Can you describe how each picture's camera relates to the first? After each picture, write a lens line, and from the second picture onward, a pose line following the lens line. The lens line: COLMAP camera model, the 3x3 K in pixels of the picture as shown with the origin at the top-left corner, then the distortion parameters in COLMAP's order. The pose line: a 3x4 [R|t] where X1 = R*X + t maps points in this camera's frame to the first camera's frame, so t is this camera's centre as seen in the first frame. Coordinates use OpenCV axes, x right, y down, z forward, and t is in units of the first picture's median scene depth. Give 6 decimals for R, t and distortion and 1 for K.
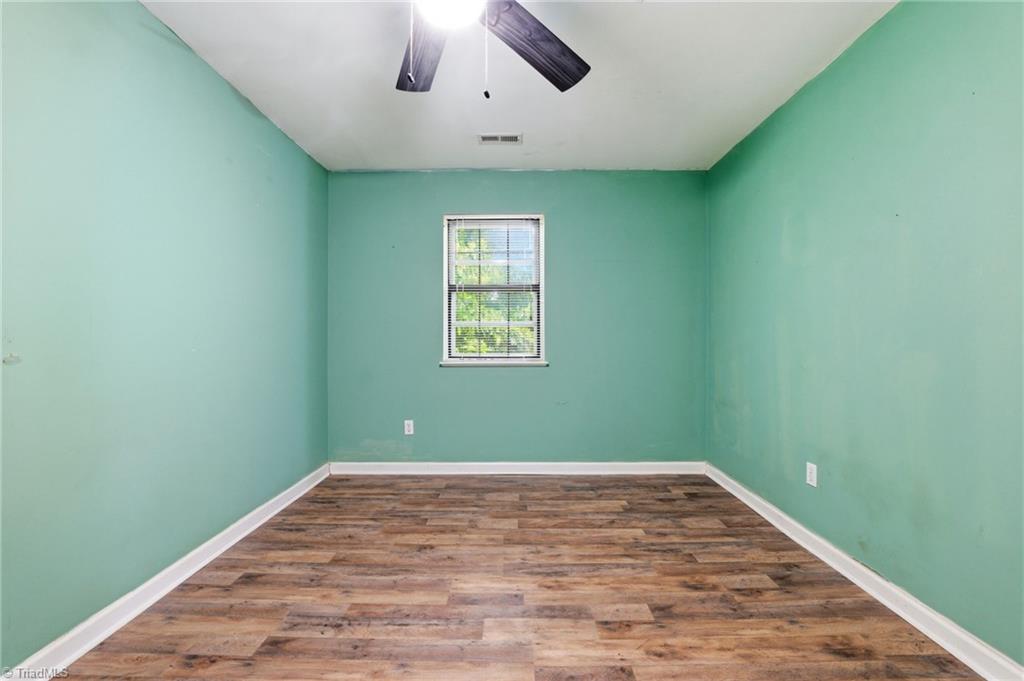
lens RADIAL K [[420.5, 0, 509.6], [0, 420.5, 337.7], [0, 0, 1]] dist [-0.020067, 0.000102]
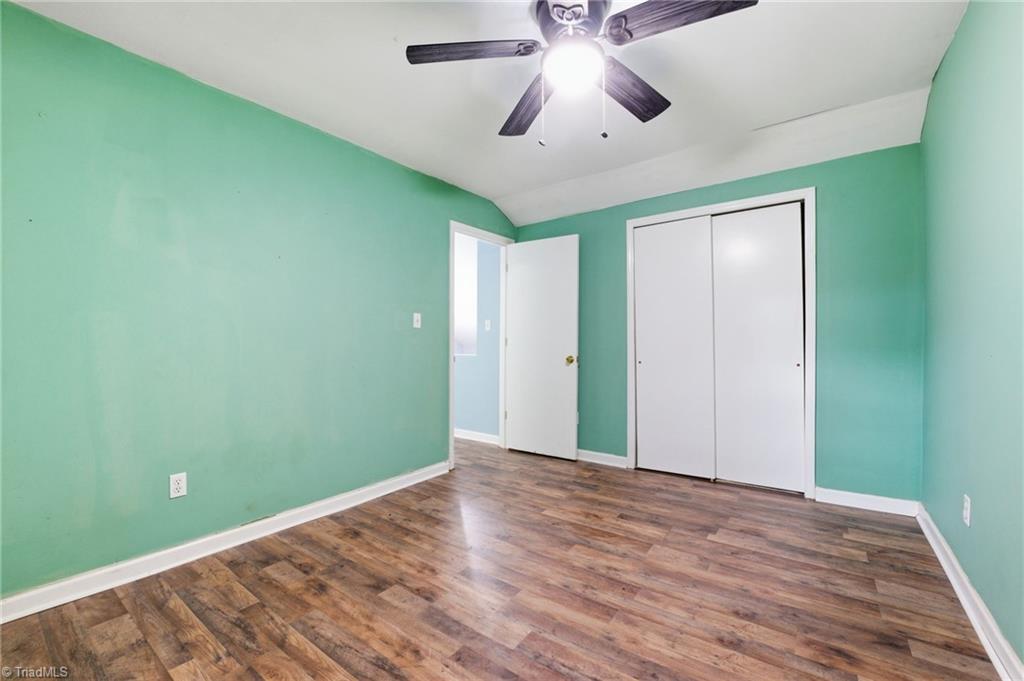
lens RADIAL K [[422.4, 0, 526.3], [0, 422.4, 341.1], [0, 0, 1]] dist [-0.000318, 0.000027]
pose [[-0.835778, 0.009700, 0.548982, -0.542499], [-0.002178, 0.999778, -0.020981, 0.026006], [-0.549064, -0.018731, -0.835571, 1.615905]]
